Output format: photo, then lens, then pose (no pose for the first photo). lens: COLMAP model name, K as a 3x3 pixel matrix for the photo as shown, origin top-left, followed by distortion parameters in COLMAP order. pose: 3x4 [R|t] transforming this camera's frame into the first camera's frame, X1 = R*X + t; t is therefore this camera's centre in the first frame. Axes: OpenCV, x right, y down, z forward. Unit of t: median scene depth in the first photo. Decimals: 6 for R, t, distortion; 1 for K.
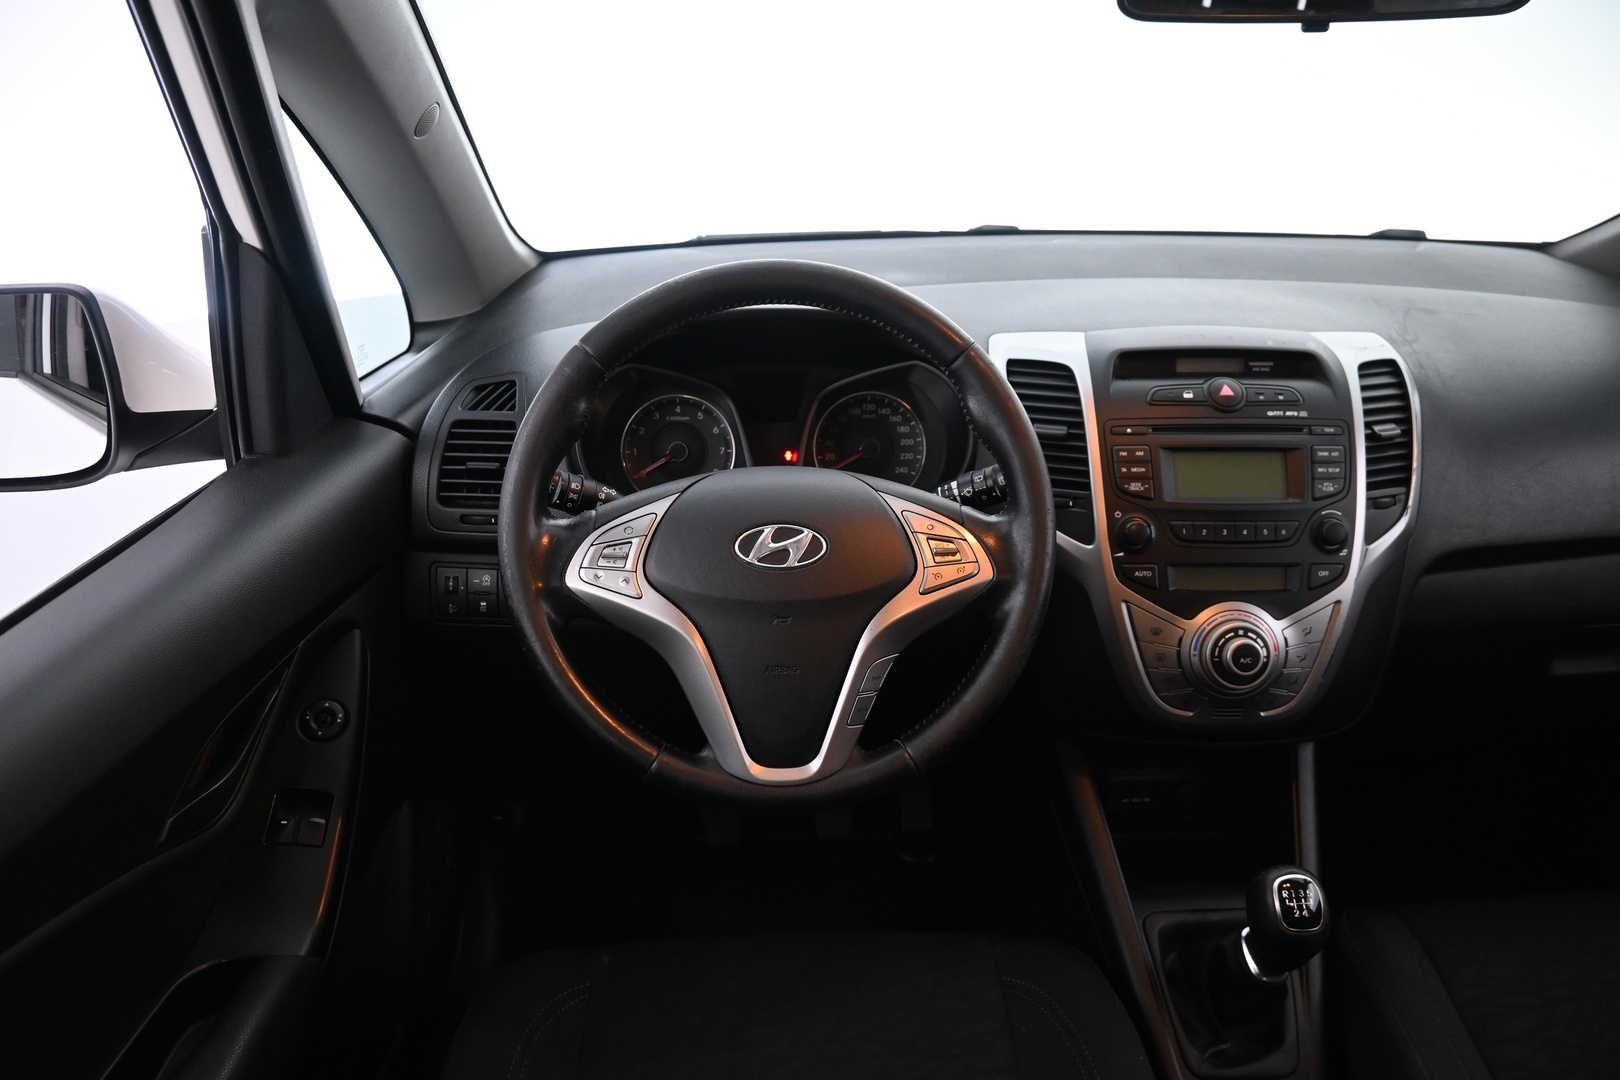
lens RADIAL K [[1126.1, 0, 810.0], [0, 1126.1, 540.0], [0, 0, 1]] dist [0.003710, 0.000836]
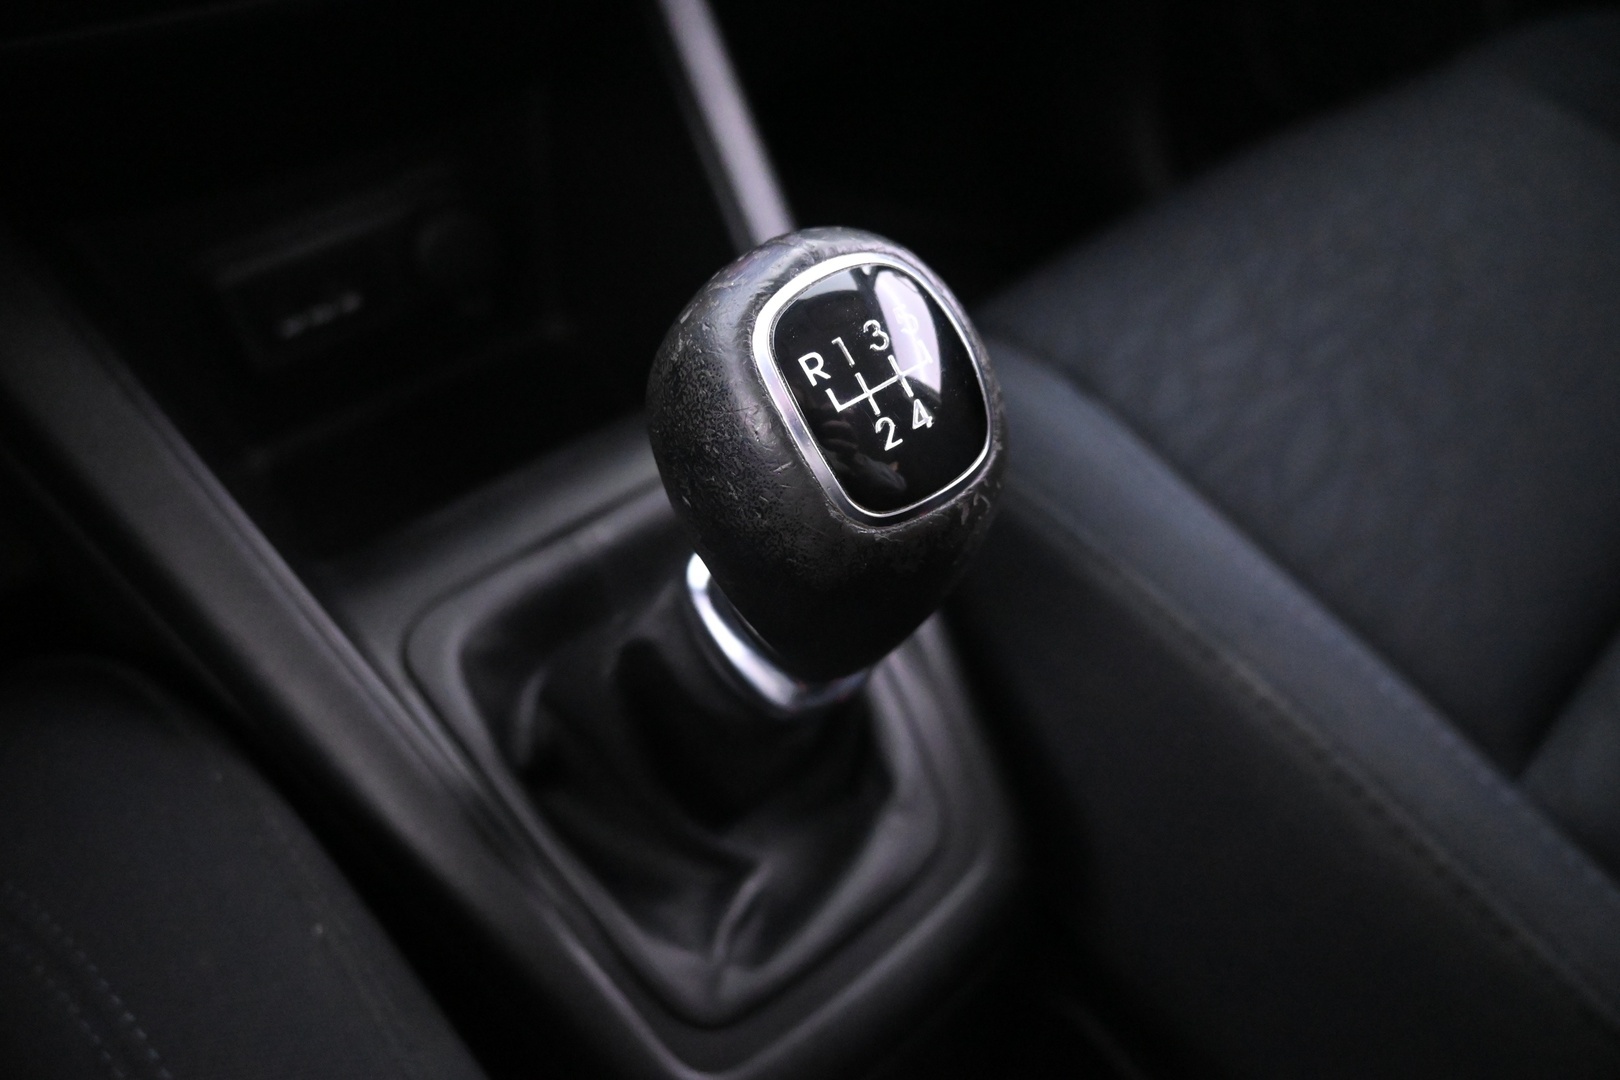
lens RADIAL K [[1126.1, 0, 810.0], [0, 1126.1, 540.0], [0, 0, 1]] dist [0.003710, 0.000836]
pose [[0.800381, -0.449333, 0.396850, 0.309483], [0.282912, 0.866733, 0.410773, 0.242707], [-0.528537, -0.216501, 0.820839, 0.779050]]
